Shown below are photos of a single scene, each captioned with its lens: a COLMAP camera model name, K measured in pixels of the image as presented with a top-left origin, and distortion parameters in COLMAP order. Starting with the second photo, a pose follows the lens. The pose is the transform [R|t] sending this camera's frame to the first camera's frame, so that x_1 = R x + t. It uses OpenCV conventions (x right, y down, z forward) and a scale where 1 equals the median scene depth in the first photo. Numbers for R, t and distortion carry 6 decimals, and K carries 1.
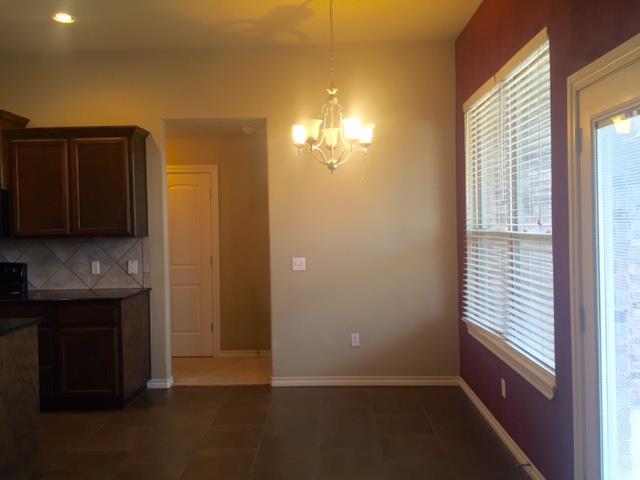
lens RADIAL K [[553.6, 0, 317.5], [0, 553.6, 233.7], [0, 0, 1]] dist [0.103004, -0.119171]
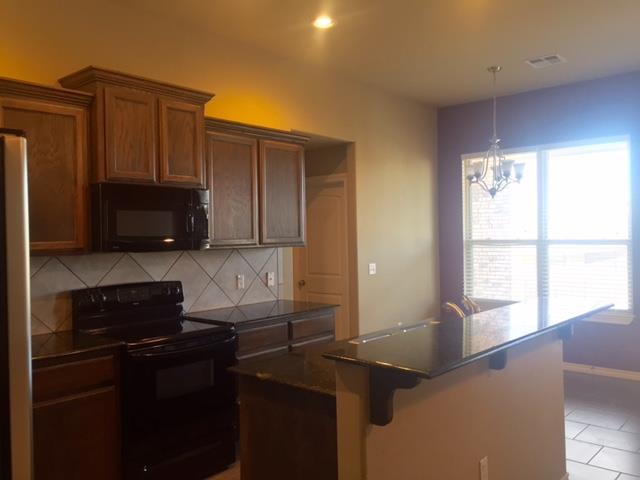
lens RADIAL K [[553.6, 0, 317.5], [0, 553.6, 233.7], [0, 0, 1]] dist [0.103004, -0.119171]
pose [[0.643080, 0.009513, 0.765740, -1.002919], [0.013807, 0.999616, -0.024013, 0.006647], [-0.765675, 0.026015, 0.642702, 0.329082]]
